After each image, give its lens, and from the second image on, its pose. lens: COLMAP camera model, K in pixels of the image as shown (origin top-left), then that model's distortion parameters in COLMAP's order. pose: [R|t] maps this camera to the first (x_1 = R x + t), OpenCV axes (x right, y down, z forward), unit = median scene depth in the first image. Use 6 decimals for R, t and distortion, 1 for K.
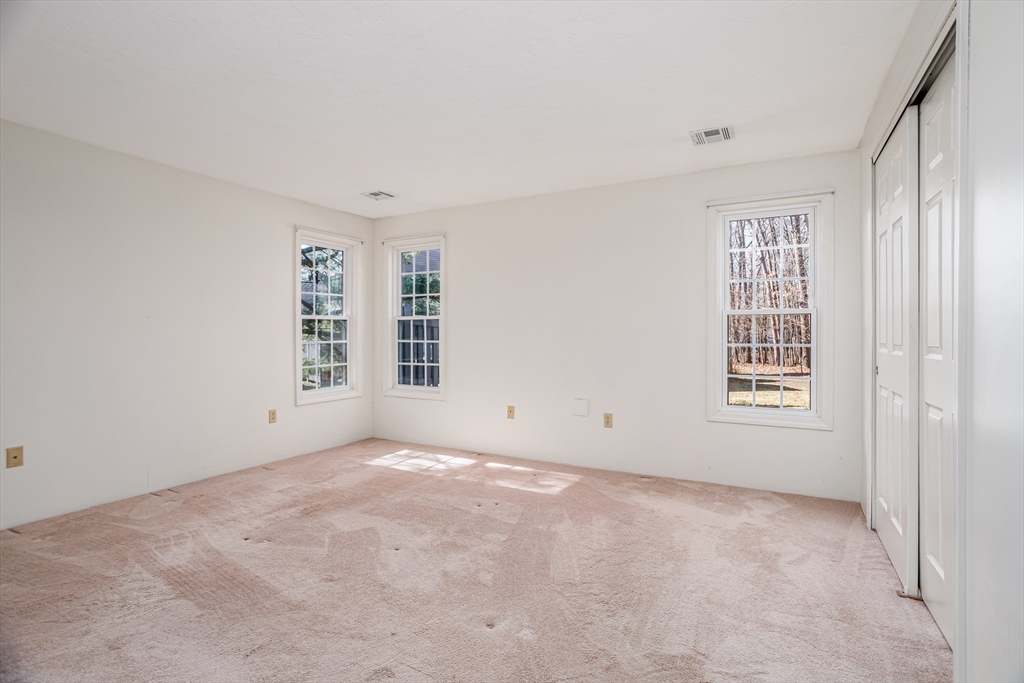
lens RADIAL K [[490.7, 0, 508.9], [0, 490.7, 331.7], [0, 0, 1]] dist [-0.049725, 0.031269]
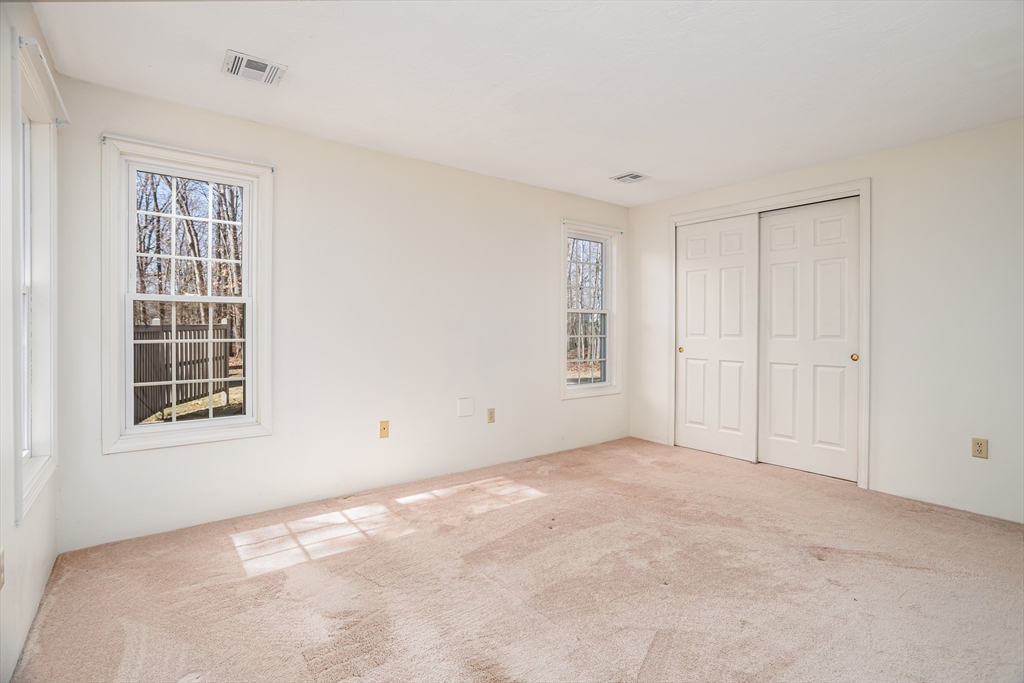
lens RADIAL K [[490.7, 0, 508.9], [0, 490.7, 331.7], [0, 0, 1]] dist [-0.049725, 0.031269]
pose [[0.425564, -0.013977, 0.904820, -0.605600], [-0.008325, 0.999778, 0.019359, -0.005218], [-0.904890, -0.015771, 0.425353, 0.503410]]
